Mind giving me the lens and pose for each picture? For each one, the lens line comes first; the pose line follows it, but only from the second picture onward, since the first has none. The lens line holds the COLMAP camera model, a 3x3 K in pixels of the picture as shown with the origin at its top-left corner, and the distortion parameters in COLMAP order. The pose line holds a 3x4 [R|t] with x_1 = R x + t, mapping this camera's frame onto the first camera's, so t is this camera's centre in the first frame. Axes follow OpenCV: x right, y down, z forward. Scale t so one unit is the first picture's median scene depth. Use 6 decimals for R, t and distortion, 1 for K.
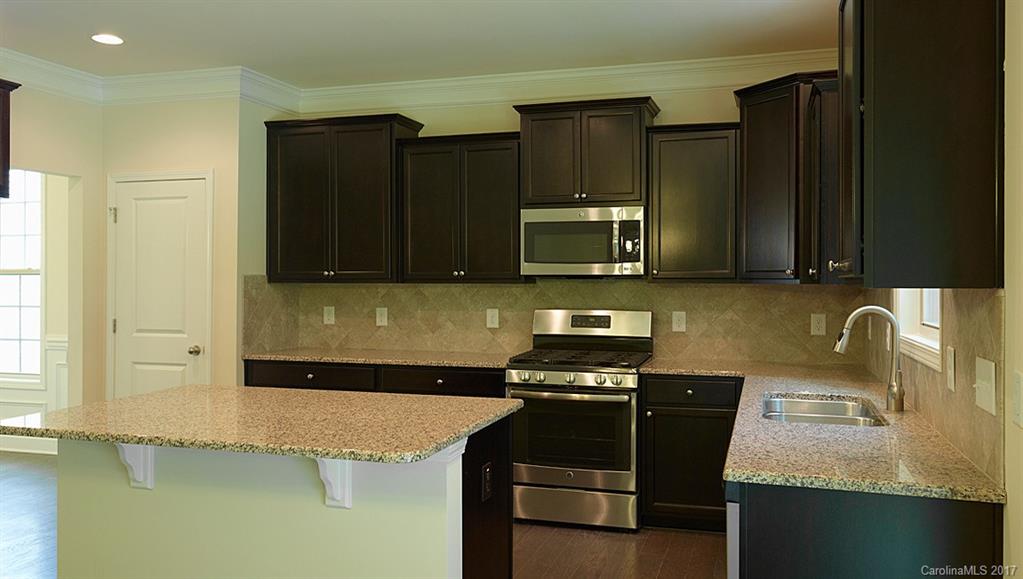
lens RADIAL K [[809.4, 0, 511.5], [0, 809.4, 289.5], [0, 0, 1]] dist [-0.005186, 0.000016]
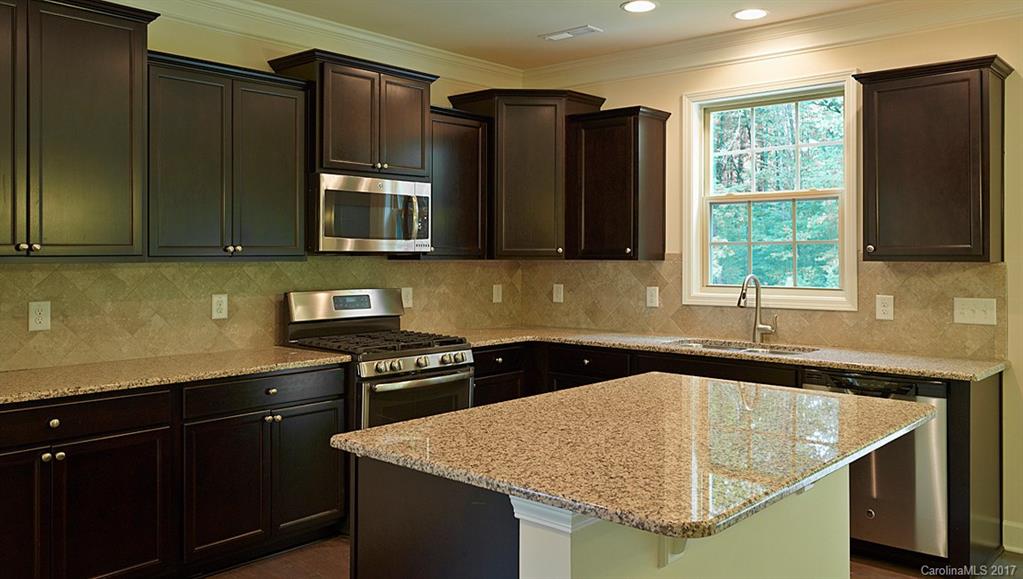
lens RADIAL K [[839.6, 0, 512.1], [0, 839.6, 249.0], [0, 0, 1]] dist [0.004871, 0.004137]
pose [[0.396465, 0.003809, 0.918042, -0.689882], [0.007183, 0.999948, -0.007251, -0.012092], [-0.918022, 0.009470, 0.396417, 0.455635]]
